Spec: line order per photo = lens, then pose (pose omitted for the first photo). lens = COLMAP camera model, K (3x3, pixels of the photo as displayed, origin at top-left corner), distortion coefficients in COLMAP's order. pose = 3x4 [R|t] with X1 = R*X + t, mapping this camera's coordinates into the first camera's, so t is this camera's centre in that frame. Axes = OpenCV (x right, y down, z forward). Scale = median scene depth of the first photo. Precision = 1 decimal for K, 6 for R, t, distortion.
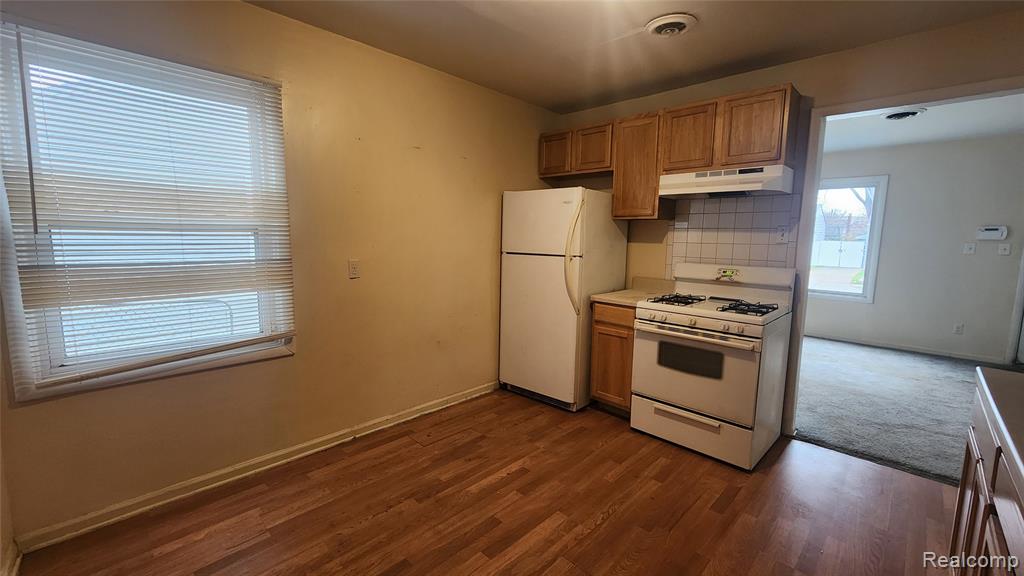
lens RADIAL K [[418.8, 0, 517.0], [0, 418.8, 286.2], [0, 0, 1]] dist [0.001567, -0.000105]
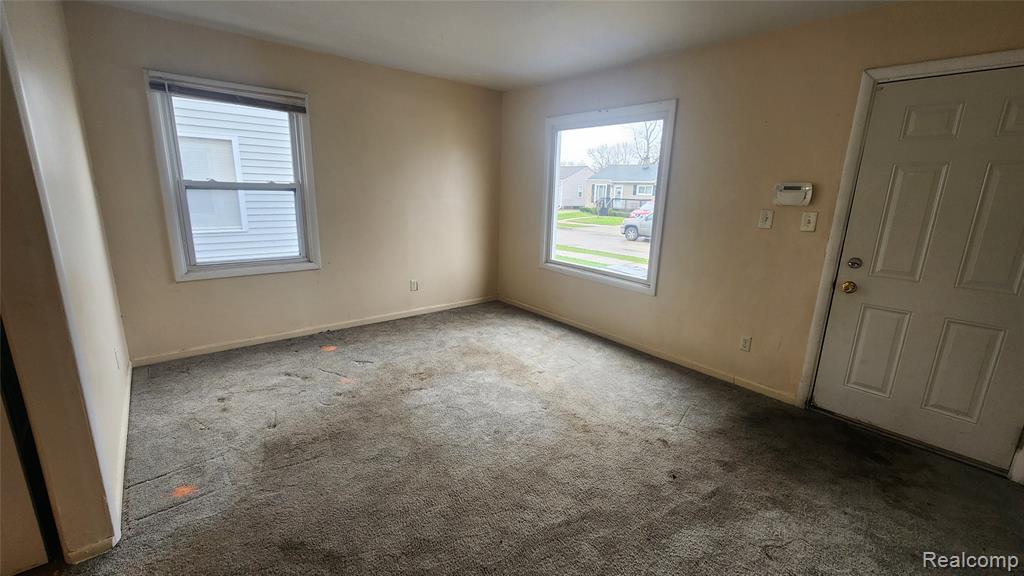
lens RADIAL K [[421.1, 0, 516.4], [0, 421.1, 288.5], [0, 0, 1]] dist [0.001422, -0.000006]
pose [[0.994965, 0.039107, -0.092280, 1.260163], [-0.028431, 0.993041, 0.114289, -0.078820], [0.096108, -0.111089, 0.989152, 0.549253]]
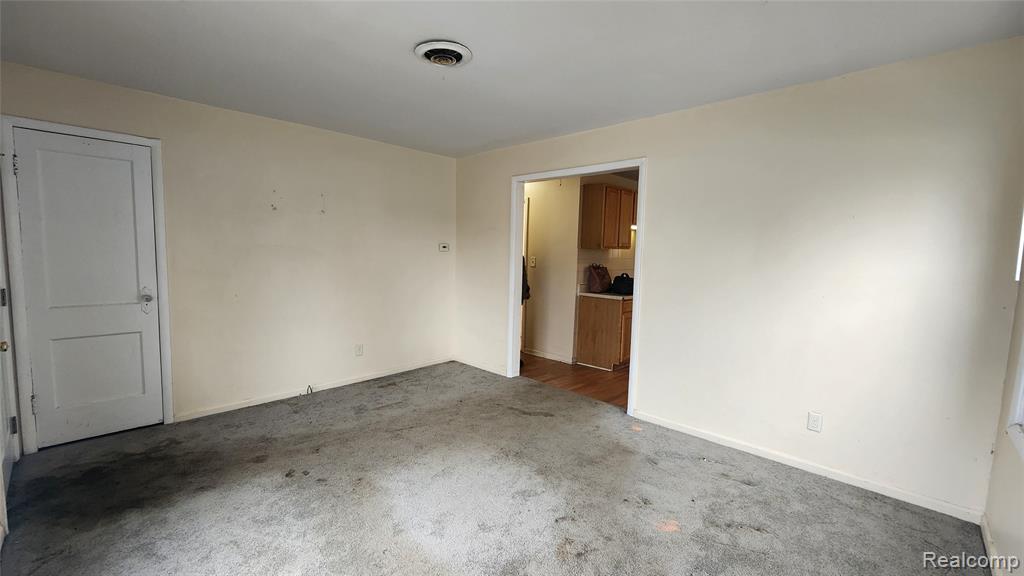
lens RADIAL K [[418.8, 0, 517.0], [0, 418.8, 286.2], [0, 0, 1]] dist [0.001567, -0.000105]
pose [[-0.999312, -0.035691, -0.010131, 1.034134], [-0.037009, 0.978206, 0.204314, -0.269197], [0.002618, 0.204549, -0.978853, 2.170941]]
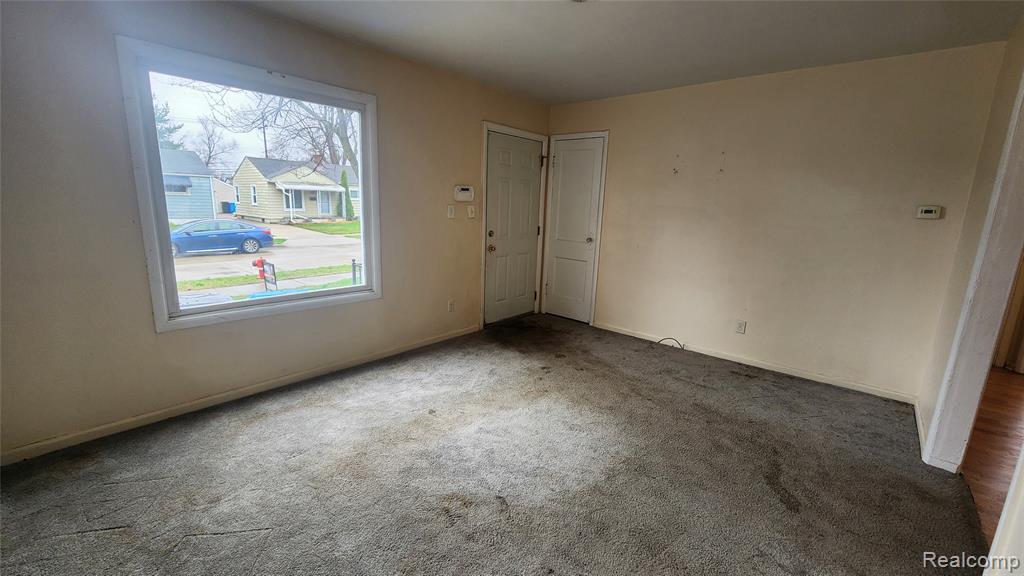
lens RADIAL K [[421.1, 0, 516.4], [0, 421.1, 288.5], [0, 0, 1]] dist [0.001422, -0.000006]
pose [[-0.054997, -0.218383, 0.974312, 0.343049], [0.082713, 0.971439, 0.222408, -0.190974], [-0.995055, 0.092820, -0.035363, 1.489607]]
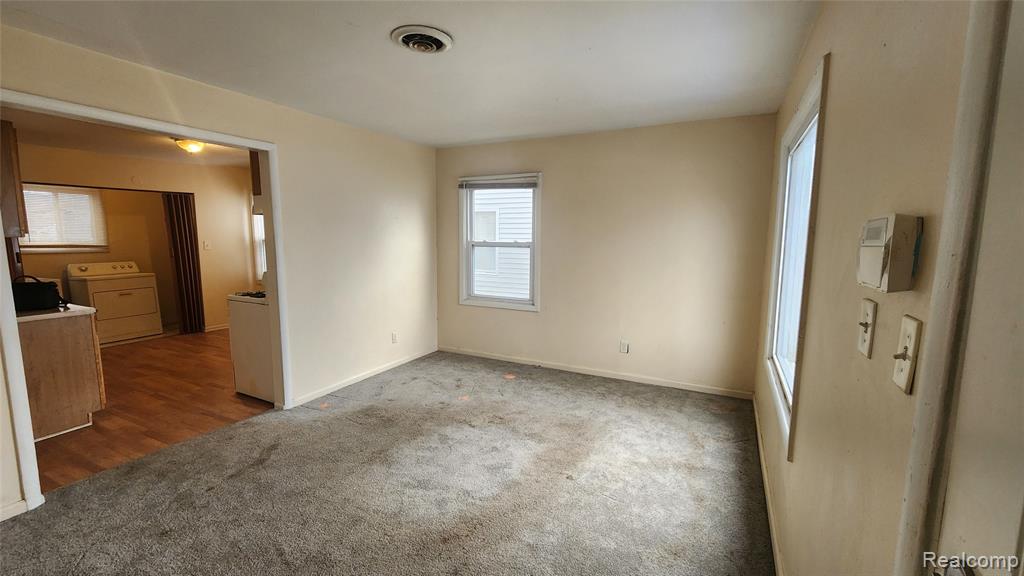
lens RADIAL K [[418.8, 0, 517.0], [0, 418.8, 286.2], [0, 0, 1]] dist [0.001567, -0.000105]
pose [[0.294325, 0.103219, -0.950115, 1.993951], [-0.116158, 0.990644, 0.071638, -0.171953], [0.948620, 0.089279, 0.303561, 1.262847]]
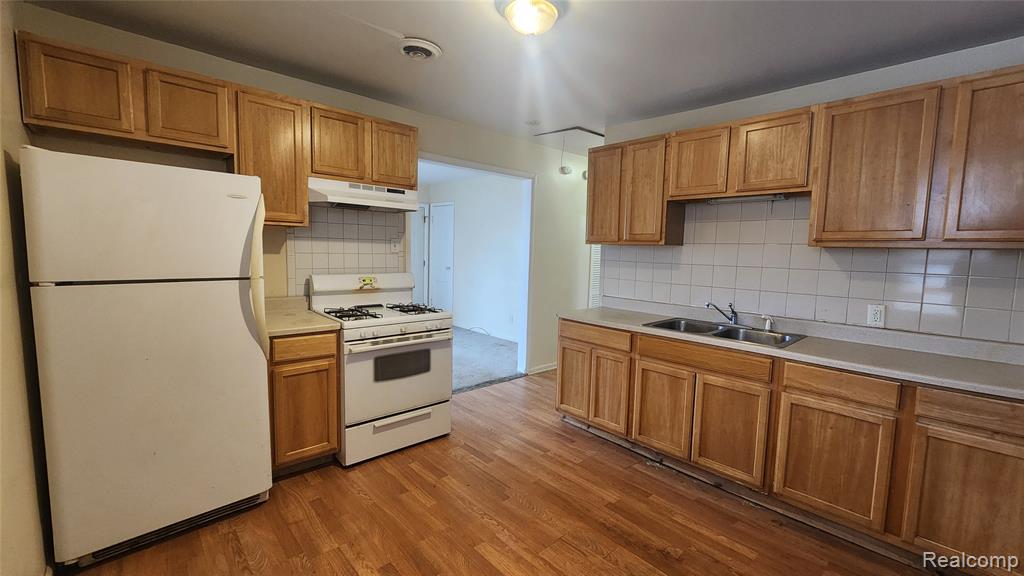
lens RADIAL K [[418.8, 0, 517.0], [0, 418.8, 286.2], [0, 0, 1]] dist [0.001567, -0.000105]
pose [[0.052993, -0.103164, 0.993252, -0.548248], [0.092974, 0.990839, 0.097953, -0.090143], [-0.994257, 0.087156, 0.062099, 0.567383]]
